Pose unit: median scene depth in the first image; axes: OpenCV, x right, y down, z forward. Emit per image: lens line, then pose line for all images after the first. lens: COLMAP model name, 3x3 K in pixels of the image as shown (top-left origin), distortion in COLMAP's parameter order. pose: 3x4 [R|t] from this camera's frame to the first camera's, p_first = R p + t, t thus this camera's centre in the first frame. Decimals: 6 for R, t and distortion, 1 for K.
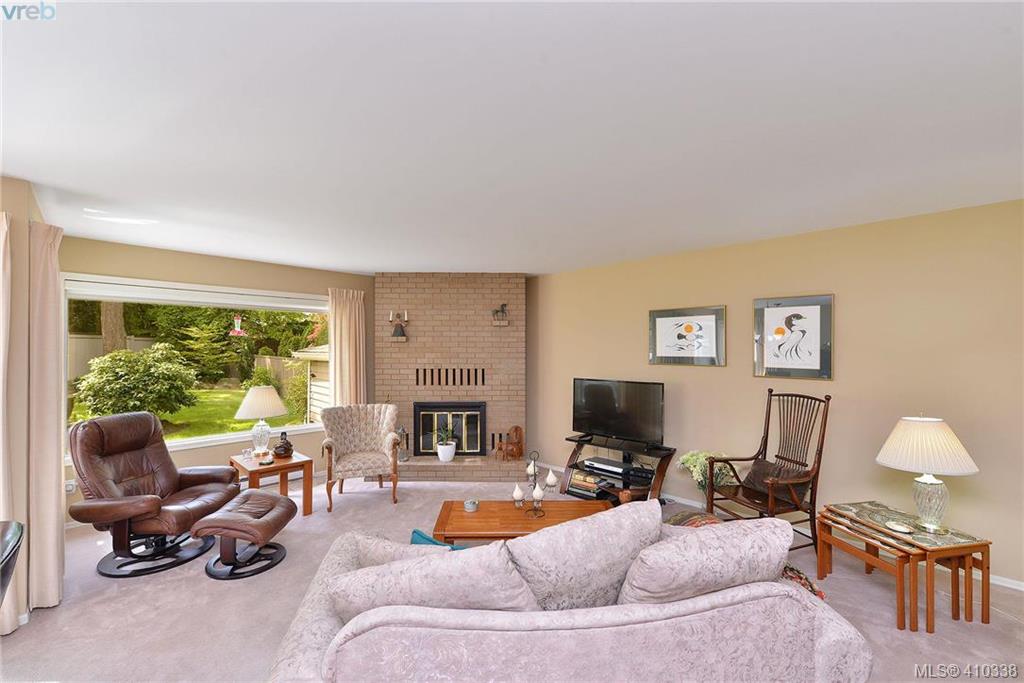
lens RADIAL K [[429.3, 0, 512.0], [0, 429.3, 341.5], [0, 0, 1]] dist [-0.008383, 0.000036]
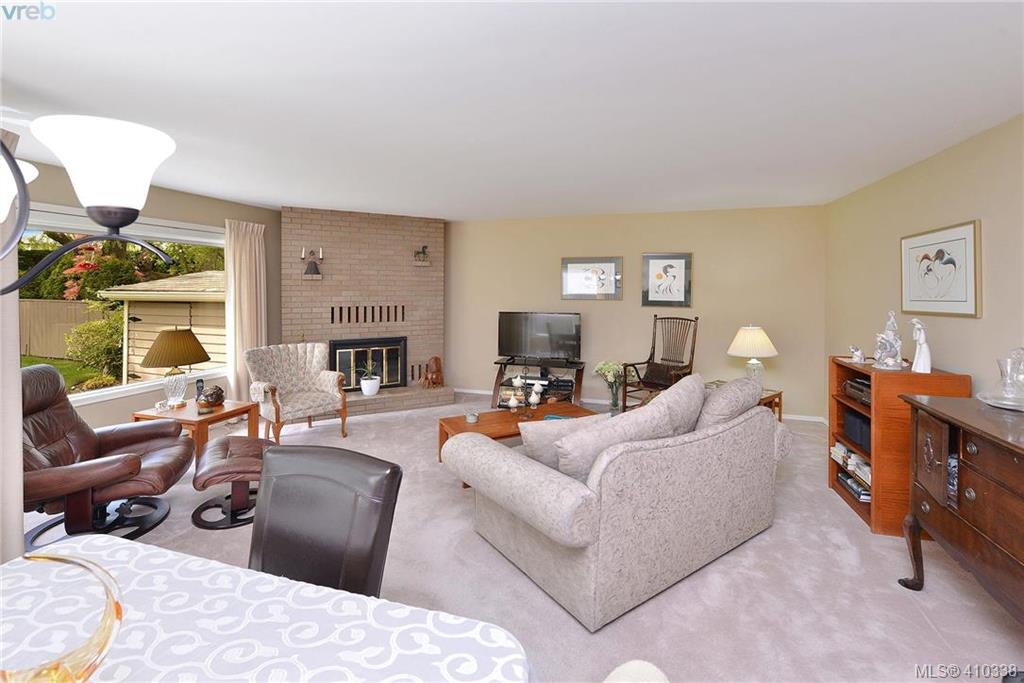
lens RADIAL K [[415.1, 0, 511.7], [0, 415.1, 284.5], [0, 0, 1]] dist [0.001280, 0.000165]
pose [[0.904972, 0.005009, 0.425442, -0.268852], [-0.009283, 0.999925, 0.007975, -0.000064], [-0.425370, -0.011167, 0.904951, -0.052187]]
